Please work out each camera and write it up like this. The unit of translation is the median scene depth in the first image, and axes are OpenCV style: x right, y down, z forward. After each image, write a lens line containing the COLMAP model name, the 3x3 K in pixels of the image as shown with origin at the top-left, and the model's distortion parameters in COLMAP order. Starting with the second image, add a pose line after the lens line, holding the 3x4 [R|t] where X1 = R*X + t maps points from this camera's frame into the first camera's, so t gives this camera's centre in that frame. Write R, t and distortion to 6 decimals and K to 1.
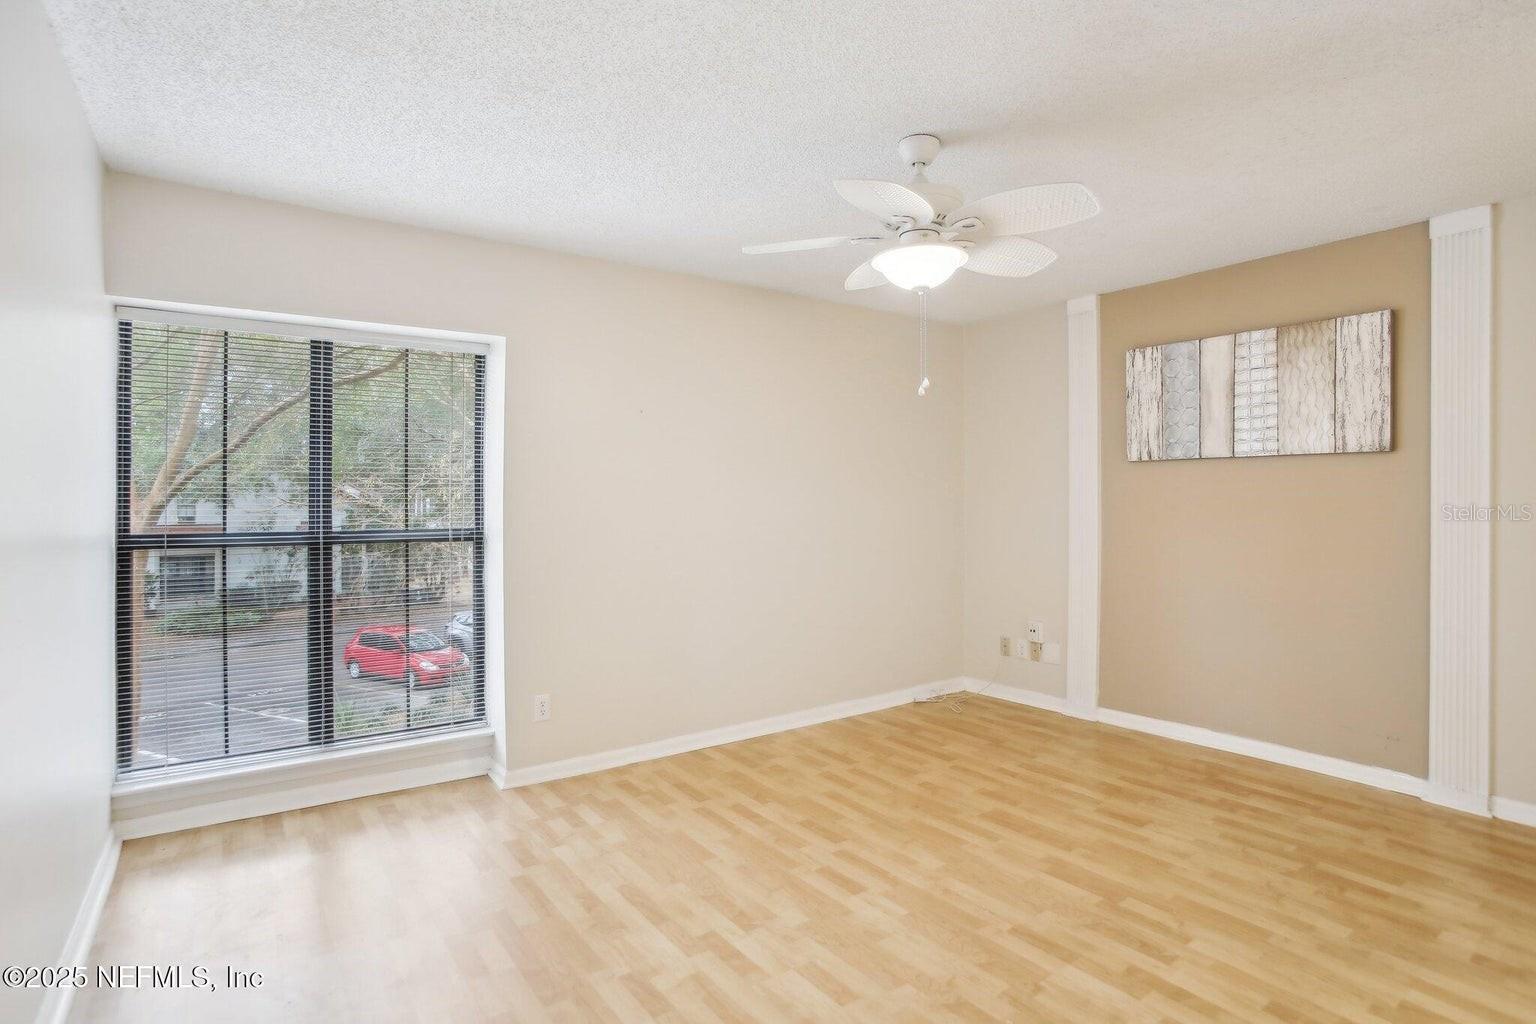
lens RADIAL K [[788.1, 0, 754.0], [0, 788.1, 493.5], [0, 0, 1]] dist [-0.075758, 0.028159]
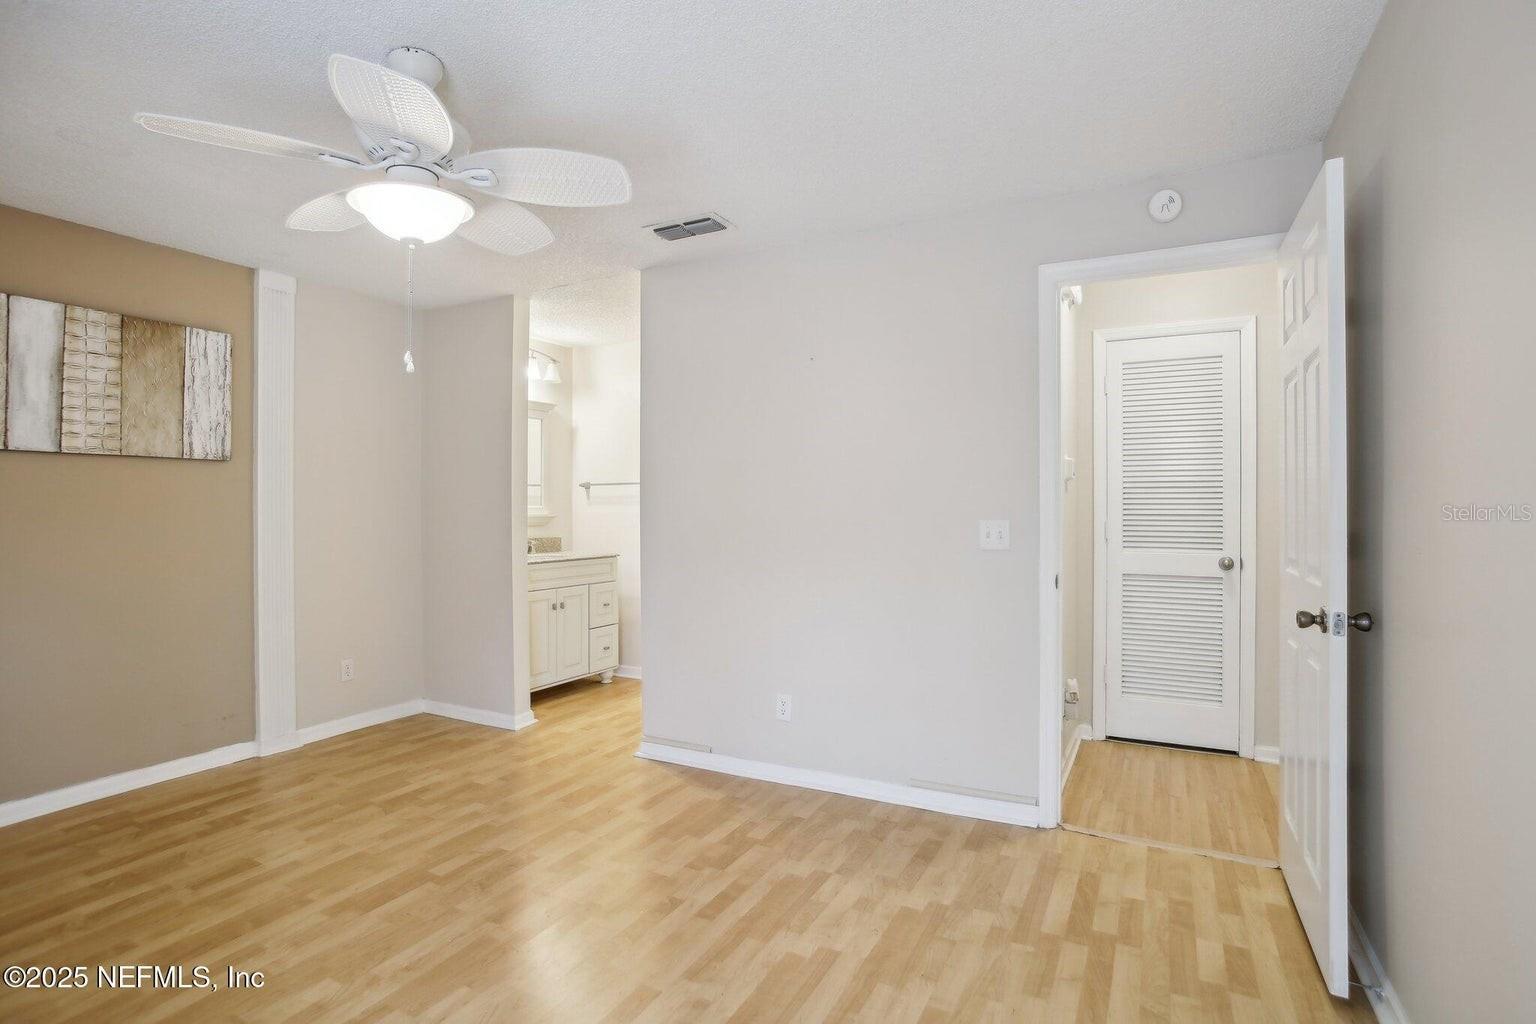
lens RADIAL K [[759.6, 0, 771.7], [0, 759.6, 507.2], [0, 0, 1]] dist [-0.065471, 0.025051]
pose [[-0.465727, -0.000260, 0.884928, -0.510912], [-0.003869, 0.999991, -0.001743, 0.011828], [-0.884920, -0.004235, -0.465724, 0.818762]]
